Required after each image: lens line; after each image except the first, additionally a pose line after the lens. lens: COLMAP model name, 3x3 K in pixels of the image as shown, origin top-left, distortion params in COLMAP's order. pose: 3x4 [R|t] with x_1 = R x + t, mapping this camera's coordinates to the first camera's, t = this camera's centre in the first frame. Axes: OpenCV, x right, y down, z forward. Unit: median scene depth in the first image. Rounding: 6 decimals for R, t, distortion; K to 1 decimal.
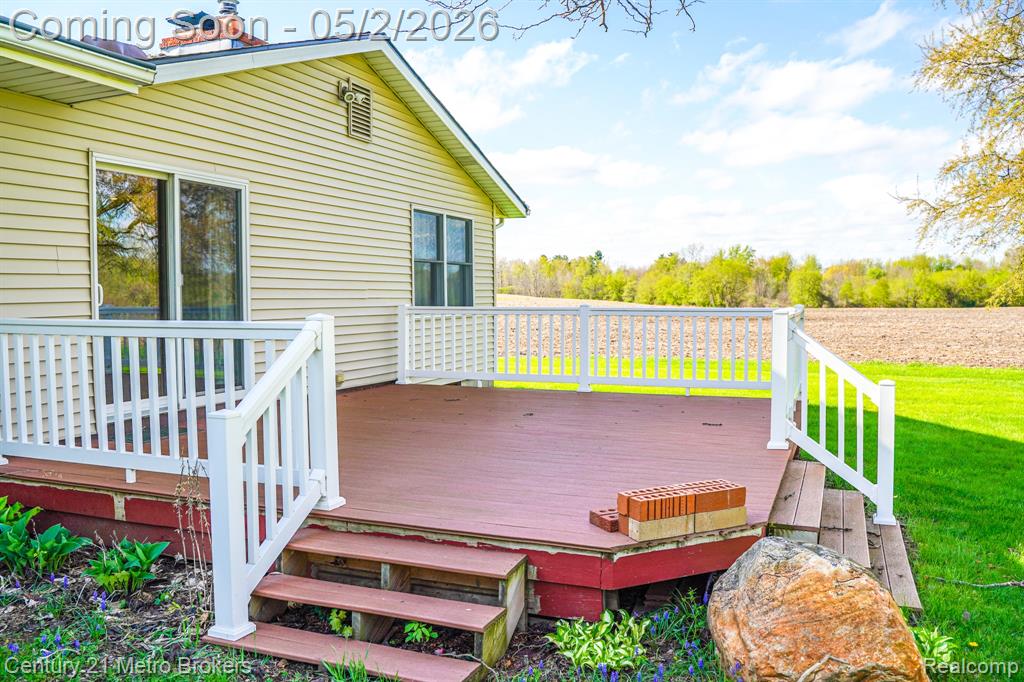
lens RADIAL K [[838.8, 0, 516.4], [0, 838.8, 340.6], [0, 0, 1]] dist [-0.098596, 0.035296]
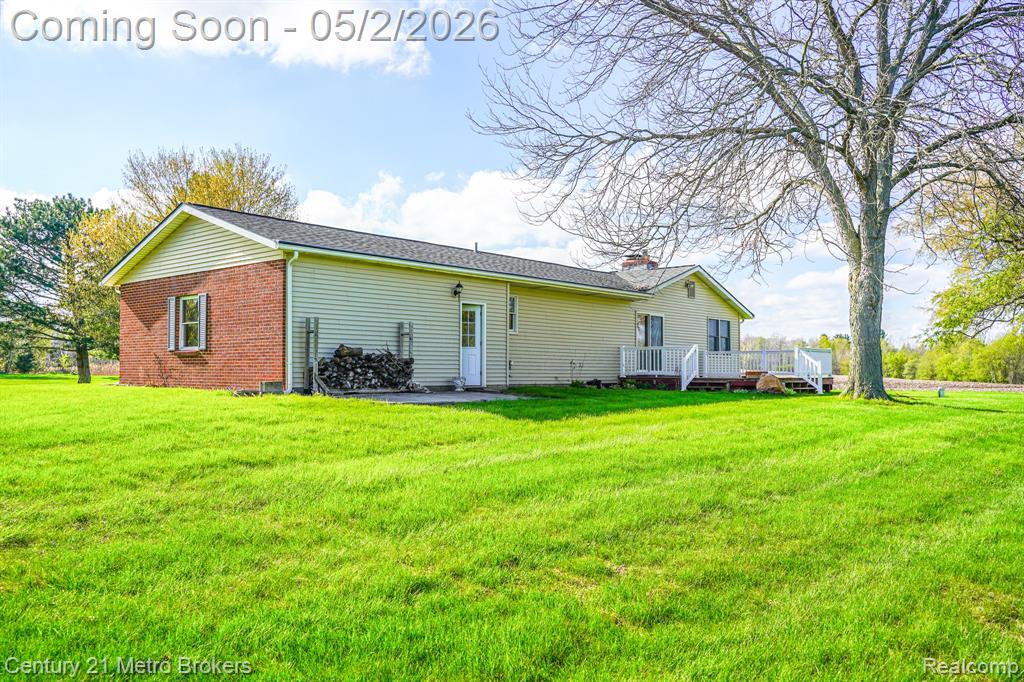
lens RADIAL K [[838.8, 0, 512.9], [0, 838.8, 344.6], [0, 0, 1]] dist [-0.098596, 0.035296]
pose [[0.943651, -0.008010, -0.330845, 0.152125], [-0.022370, 0.995877, -0.087917, 0.158486], [0.330185, 0.090364, 0.939581, -1.519291]]
